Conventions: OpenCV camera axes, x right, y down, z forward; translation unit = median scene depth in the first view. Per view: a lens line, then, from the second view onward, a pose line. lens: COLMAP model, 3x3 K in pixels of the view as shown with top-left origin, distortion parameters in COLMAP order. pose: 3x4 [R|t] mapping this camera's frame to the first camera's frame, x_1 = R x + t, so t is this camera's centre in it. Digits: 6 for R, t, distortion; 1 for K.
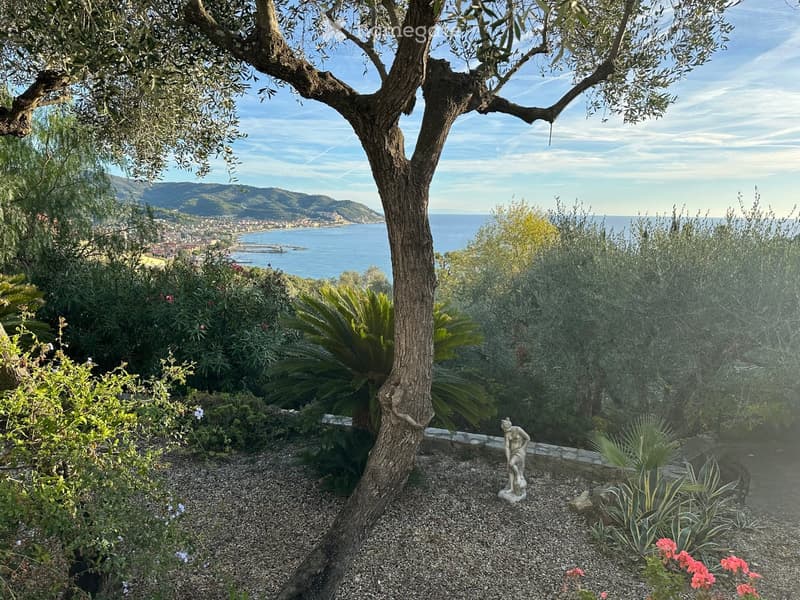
lens RADIAL K [[574.1, 0, 399.8], [0, 574.1, 300.4], [0, 0, 1]] dist [0.049979, -0.002049]
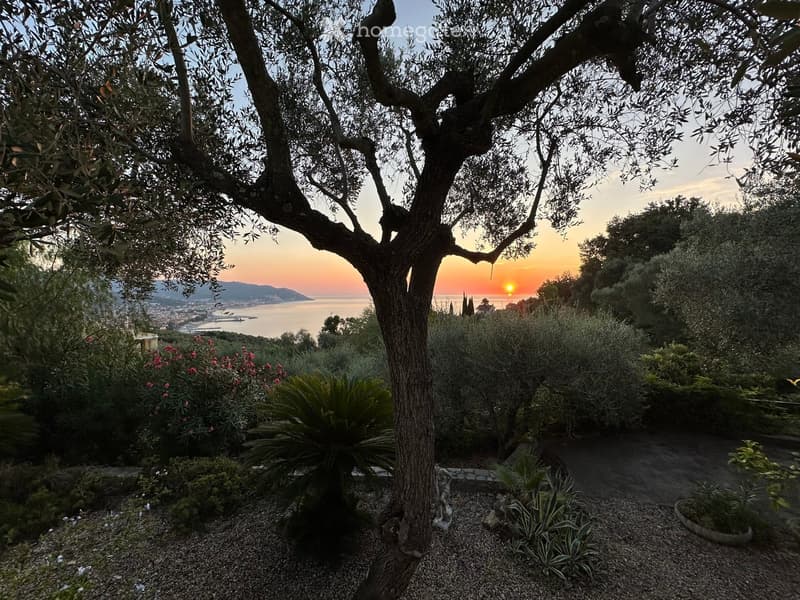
lens RADIAL K [[320.1, 0, 401.0], [0, 320.1, 299.3], [0, 0, 1]] dist [0.000889, -0.000069]
pose [[0.964860, -0.028002, 0.261267, -0.087358], [0.061534, 0.990736, -0.121061, -0.102918], [-0.255457, 0.132883, 0.957645, 0.250885]]
